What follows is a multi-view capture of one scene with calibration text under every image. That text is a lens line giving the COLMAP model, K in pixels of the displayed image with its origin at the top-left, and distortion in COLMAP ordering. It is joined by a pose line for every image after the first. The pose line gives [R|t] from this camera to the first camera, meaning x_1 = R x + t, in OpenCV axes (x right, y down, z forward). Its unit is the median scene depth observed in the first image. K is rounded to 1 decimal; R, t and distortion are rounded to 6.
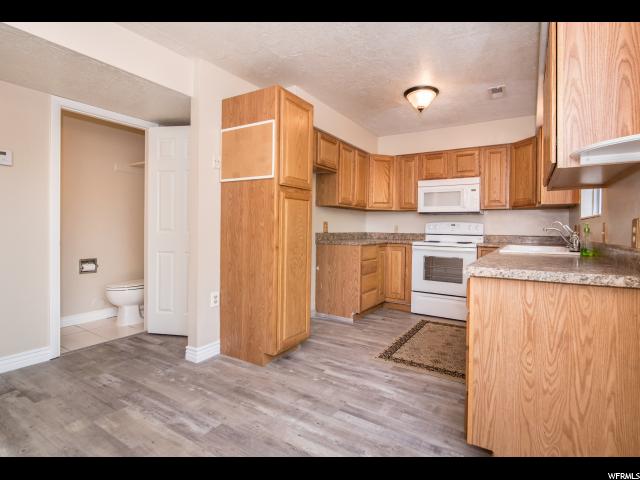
lens RADIAL K [[322.8, 0, 320.0], [0, 322.8, 240.0], [0, 0, 1]] dist [0.000282, -0.000064]
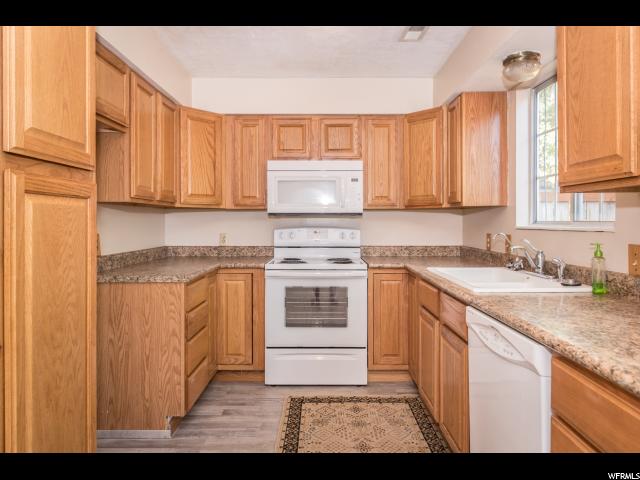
lens RADIAL K [[436.3, 0, 320.6], [0, 436.3, 226.4], [0, 0, 1]] dist [-0.003369, -0.001471]
pose [[0.835650, -0.024202, 0.548730, -0.061641], [0.037981, 0.999184, -0.013770, -0.048234], [-0.547948, 0.032348, 0.835887, 0.286893]]
